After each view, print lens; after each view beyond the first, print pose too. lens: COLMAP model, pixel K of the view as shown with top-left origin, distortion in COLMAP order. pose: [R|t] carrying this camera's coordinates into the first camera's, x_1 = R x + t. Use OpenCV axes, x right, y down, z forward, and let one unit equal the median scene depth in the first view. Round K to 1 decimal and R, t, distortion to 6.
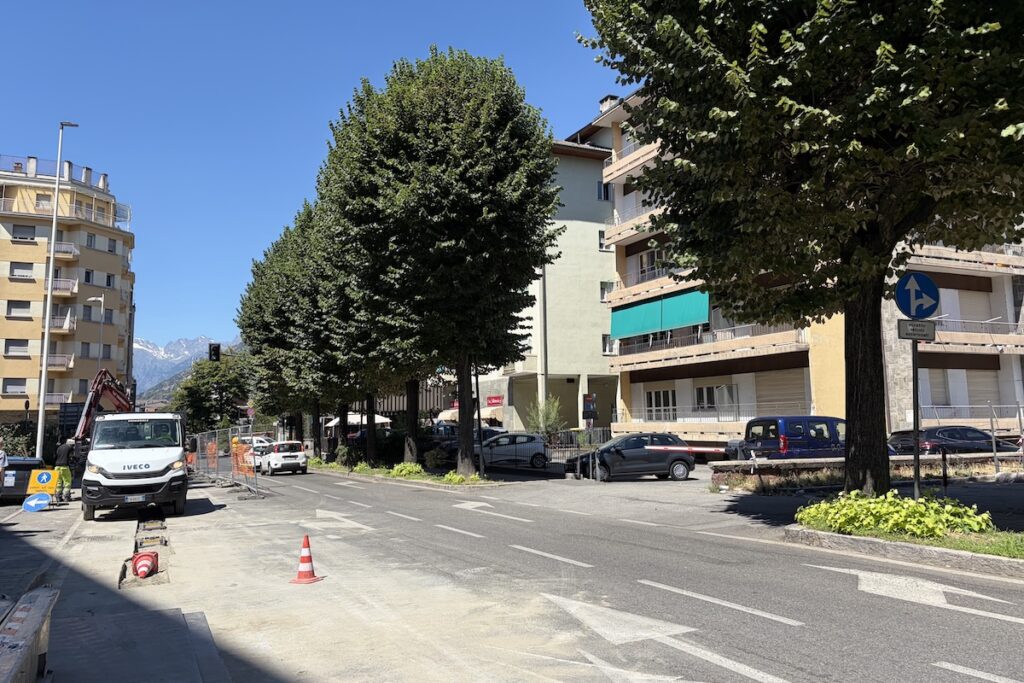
lens RADIAL K [[736.4, 0, 512.0], [0, 736.4, 341.5], [0, 0, 1]] dist [-0.007822, -0.002070]
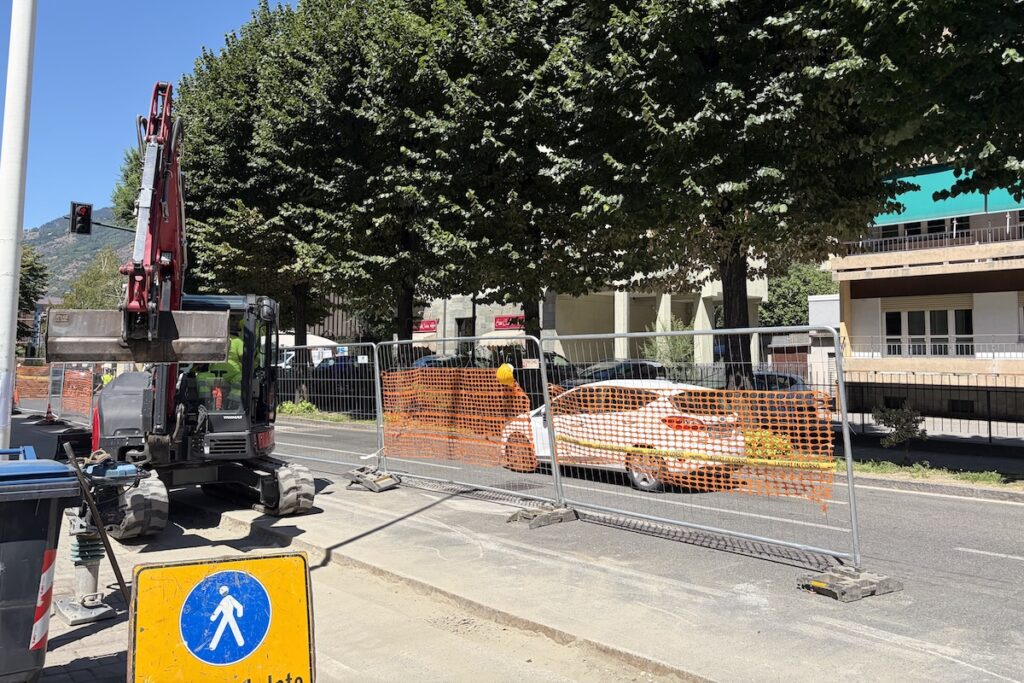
lens RADIAL K [[736.4, 0, 512.0], [0, 736.4, 341.5], [0, 0, 1]] dist [-0.007822, -0.002070]
pose [[0.959666, 0.041721, 0.278031, -0.328624], [-0.064641, 0.995177, 0.073783, 0.068579], [-0.273612, -0.088779, 0.957734, 0.459485]]
